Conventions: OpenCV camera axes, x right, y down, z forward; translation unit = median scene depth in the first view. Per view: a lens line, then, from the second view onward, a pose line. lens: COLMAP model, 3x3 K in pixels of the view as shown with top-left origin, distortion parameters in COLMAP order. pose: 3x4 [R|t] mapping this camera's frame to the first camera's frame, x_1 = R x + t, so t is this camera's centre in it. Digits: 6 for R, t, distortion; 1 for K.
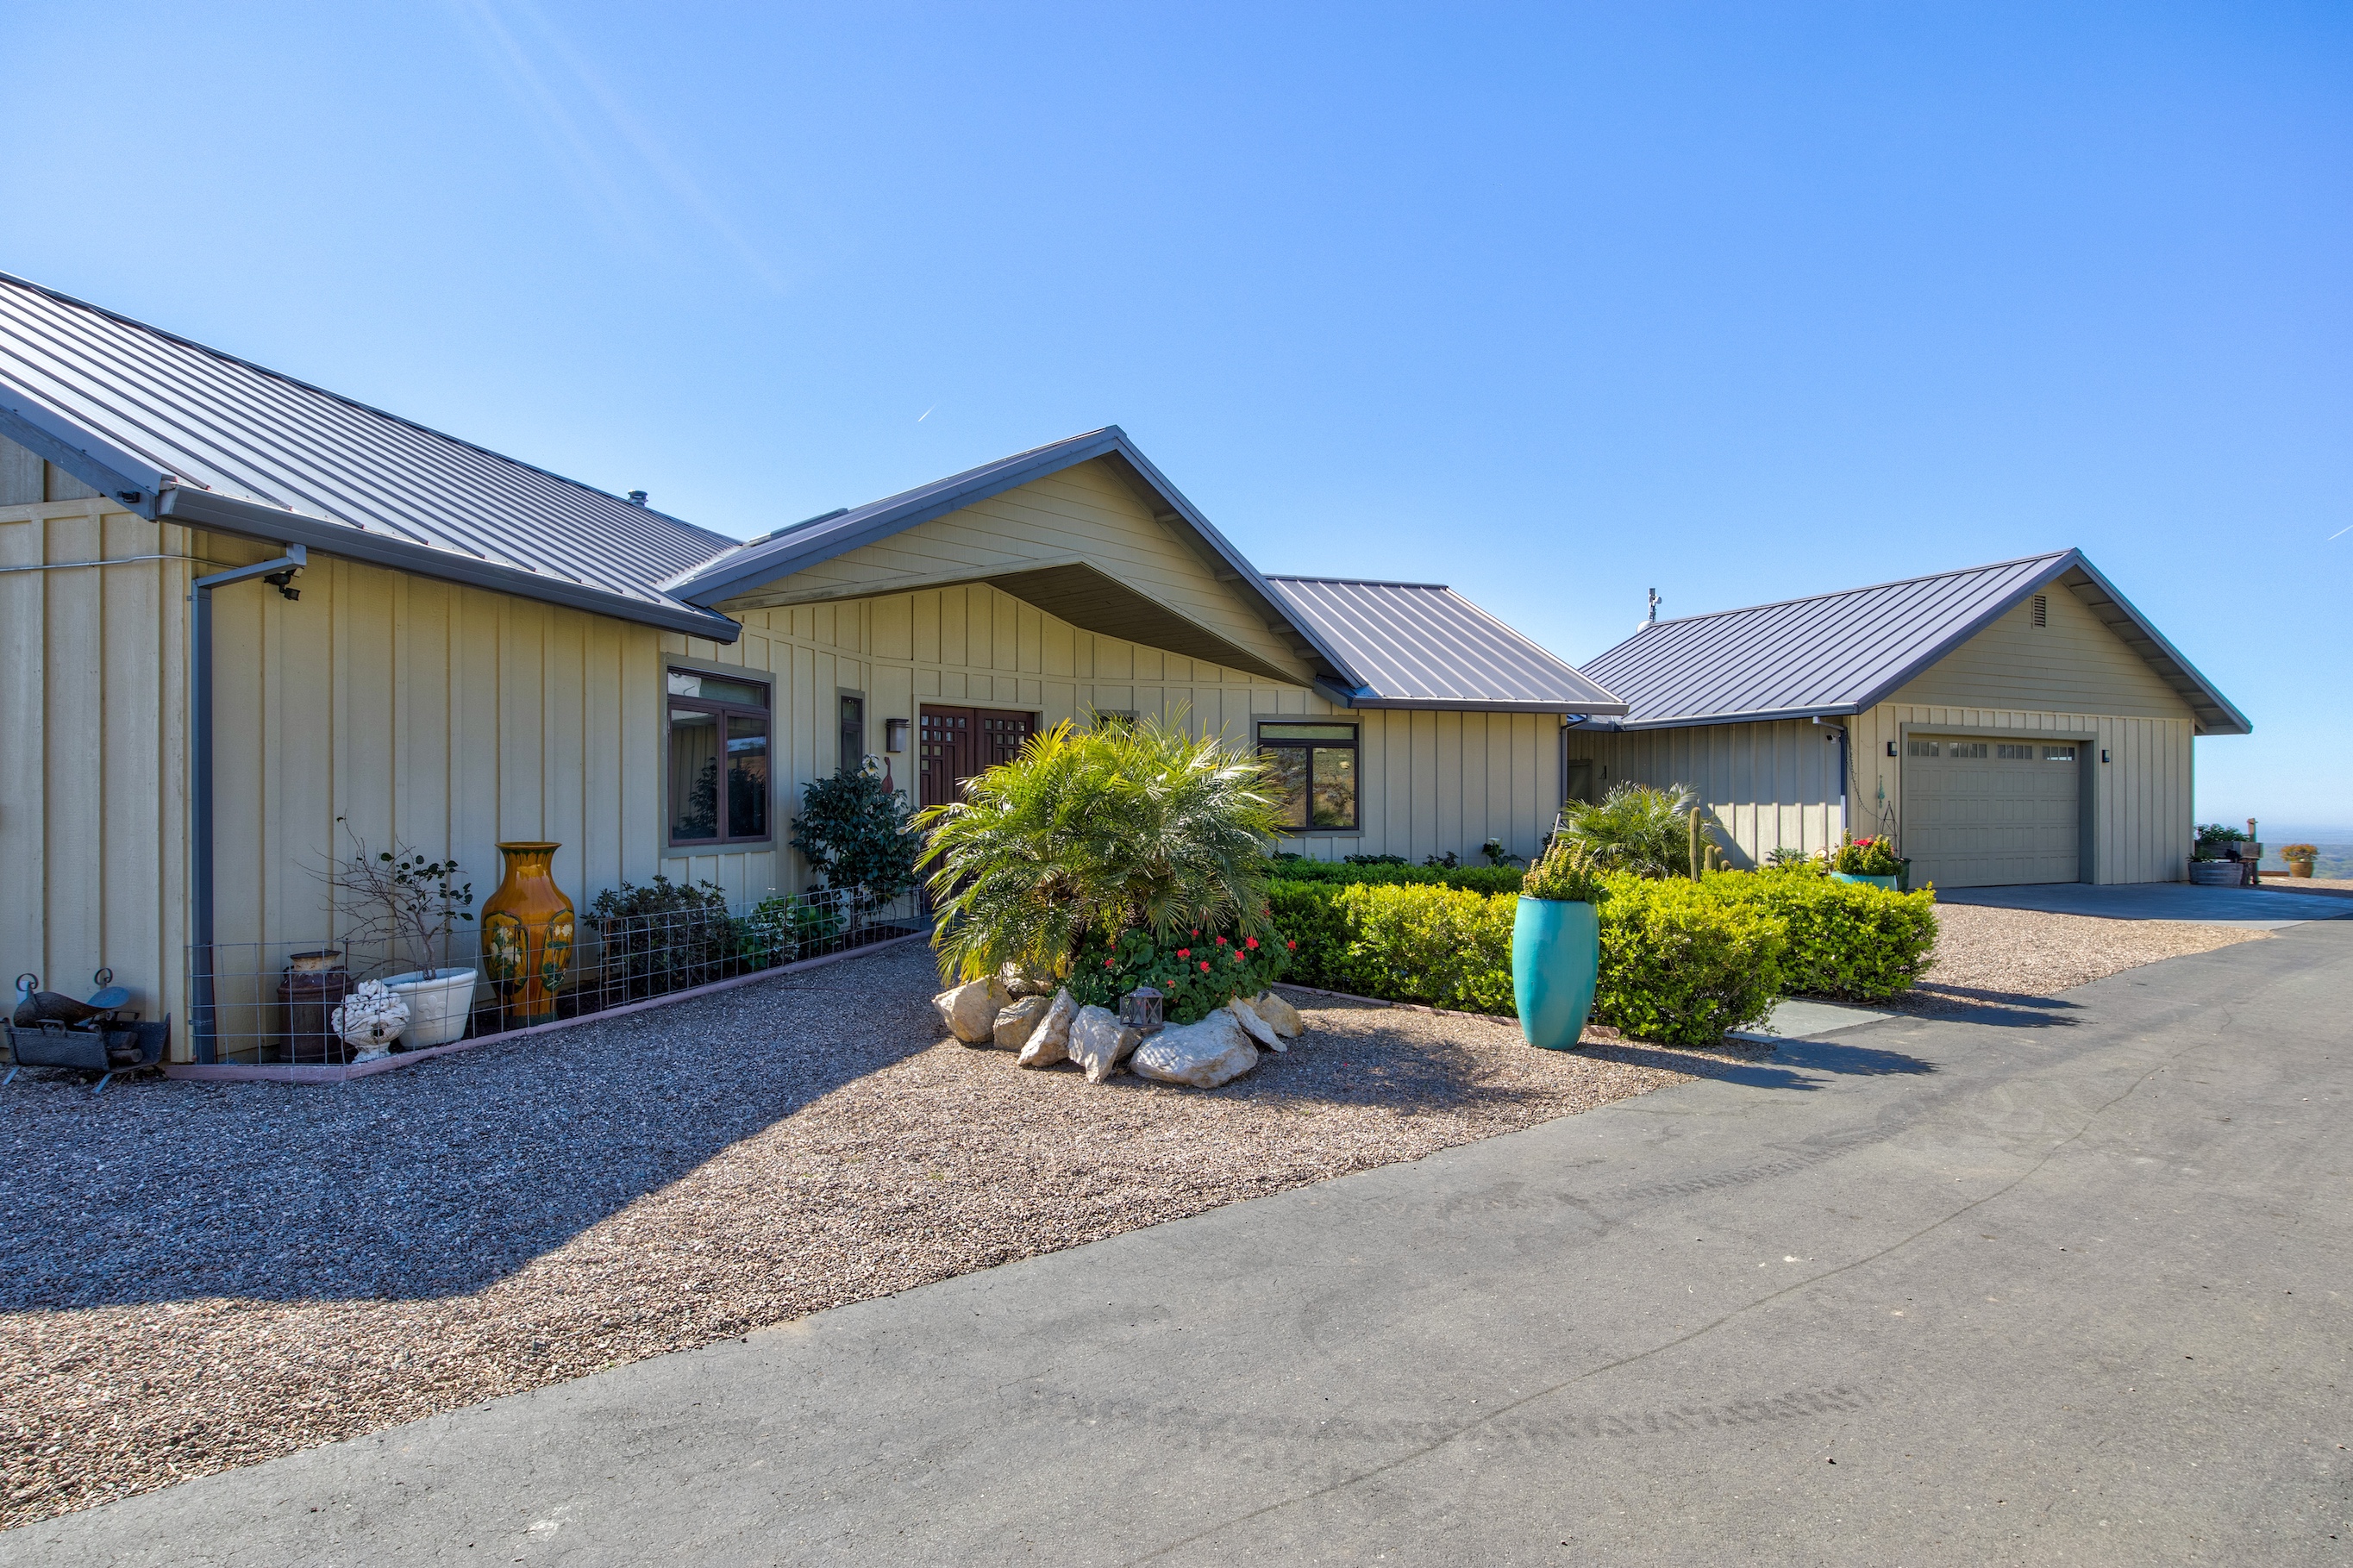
lens RADIAL K [[1167.9, 0, 1177.9], [0, 1167.9, 798.3], [0, 0, 1]] dist [-0.009763, -0.000454]
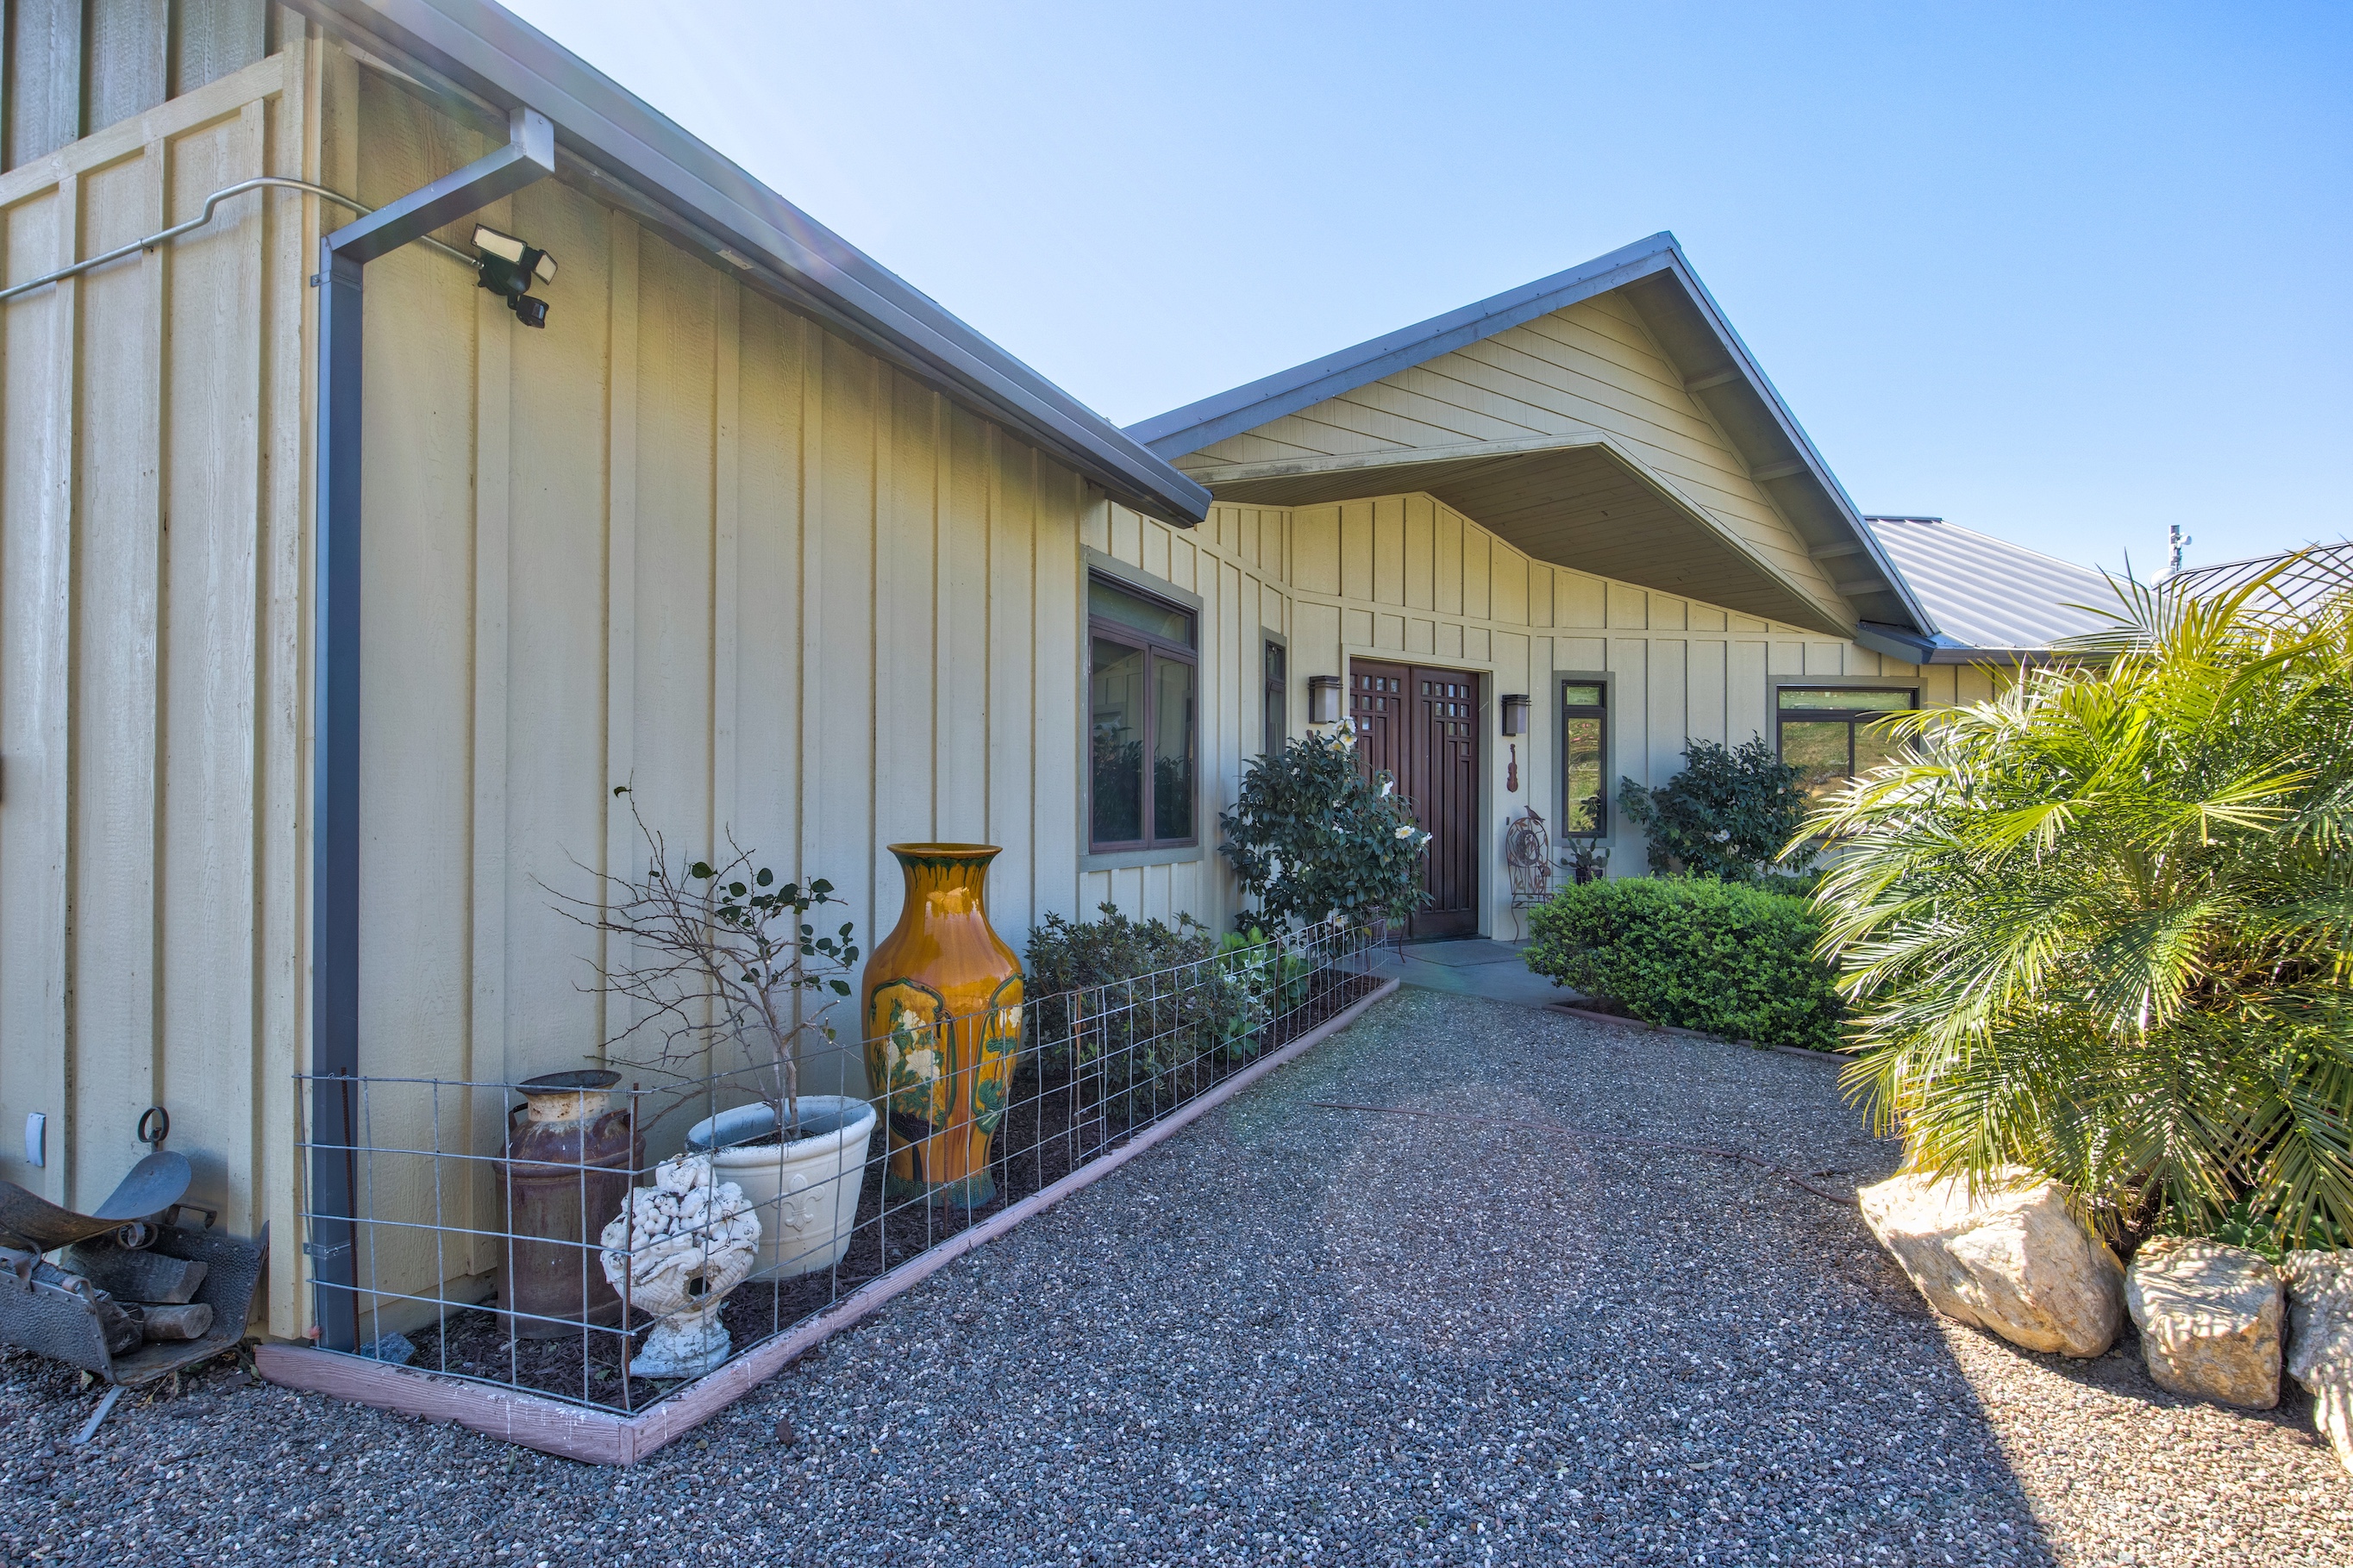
lens RADIAL K [[1167.9, 0, 1179.2], [0, 1167.9, 797.2], [0, 0, 1]] dist [-0.009763, -0.000454]
pose [[0.985257, 0.002953, -0.171054, -0.384059], [-0.004299, 0.999963, -0.007500, 0.021195], [0.171025, 0.008125, 0.985233, 0.527739]]
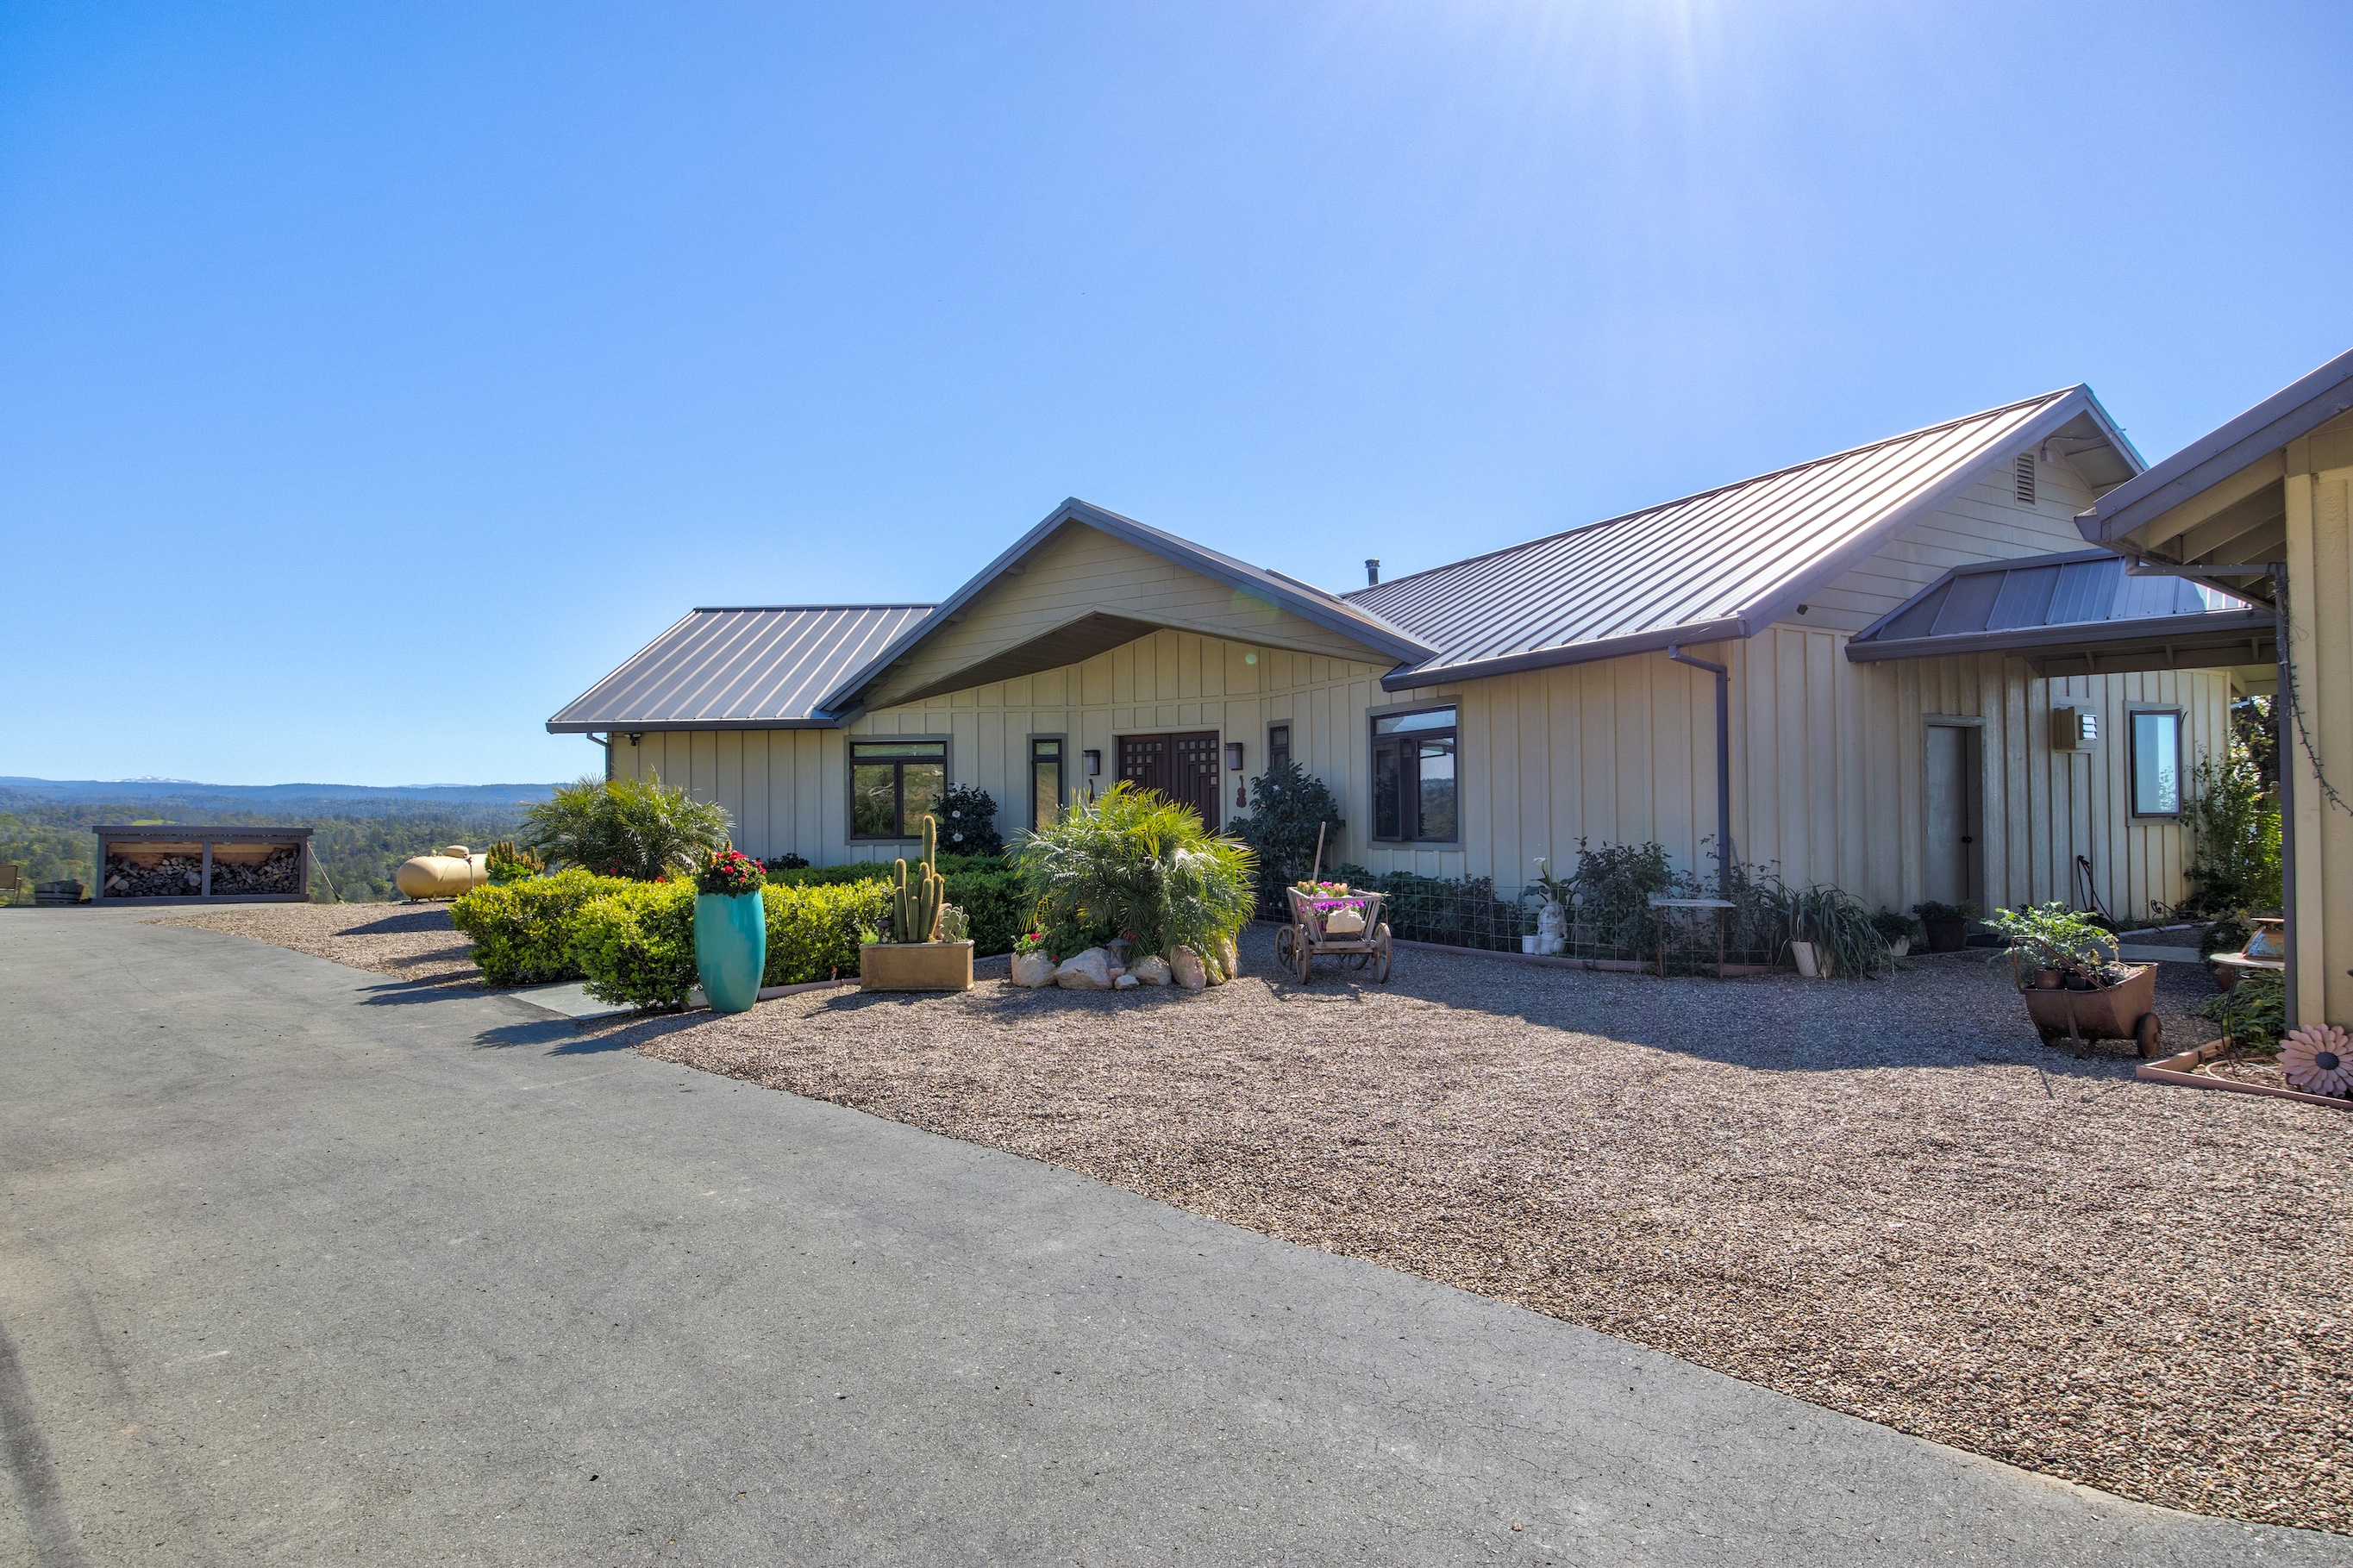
lens RADIAL K [[1167.9, 0, 1162.5], [0, 1167.9, 795.8], [0, 0, 1]] dist [-0.009763, -0.000454]
pose [[0.208594, -0.019755, -0.977803, 2.004866], [0.013178, 0.999762, -0.017387, 0.016458], [0.977914, -0.009258, 0.208804, 1.491696]]
